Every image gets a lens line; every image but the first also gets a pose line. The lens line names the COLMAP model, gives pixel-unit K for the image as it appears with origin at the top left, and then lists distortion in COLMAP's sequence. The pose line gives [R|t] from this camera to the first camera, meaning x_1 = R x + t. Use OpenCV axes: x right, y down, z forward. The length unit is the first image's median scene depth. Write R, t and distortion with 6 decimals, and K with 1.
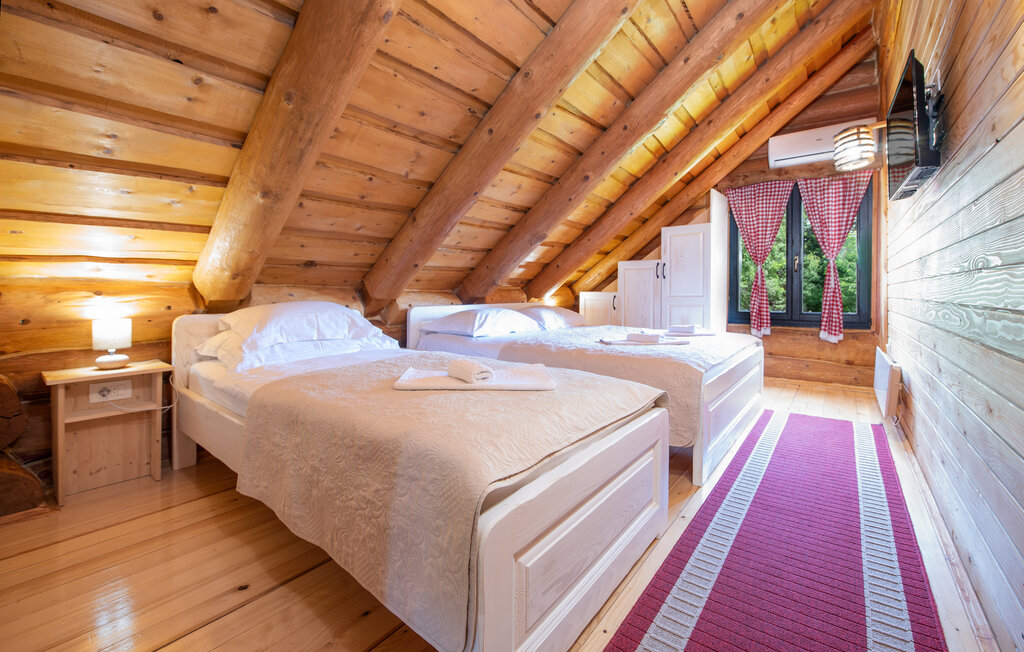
lens RADIAL K [[419.7, 0, 512.0], [0, 419.7, 326.0], [0, 0, 1]] dist [0.011737, -0.000251]
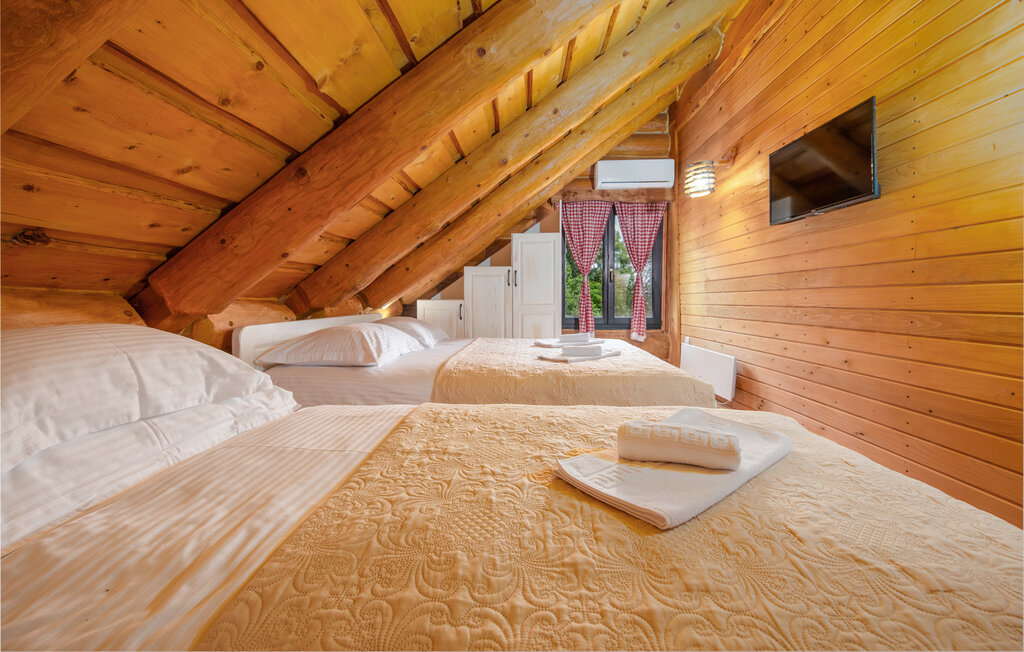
lens RADIAL K [[408.1, 0, 510.1], [0, 408.1, 334.5], [0, 0, 1]] dist [-0.002295, -0.000486]
pose [[0.809351, -0.051777, 0.585039, -0.293859], [0.049787, 0.998569, 0.019500, -0.028843], [-0.585212, 0.013345, 0.810771, 0.344994]]
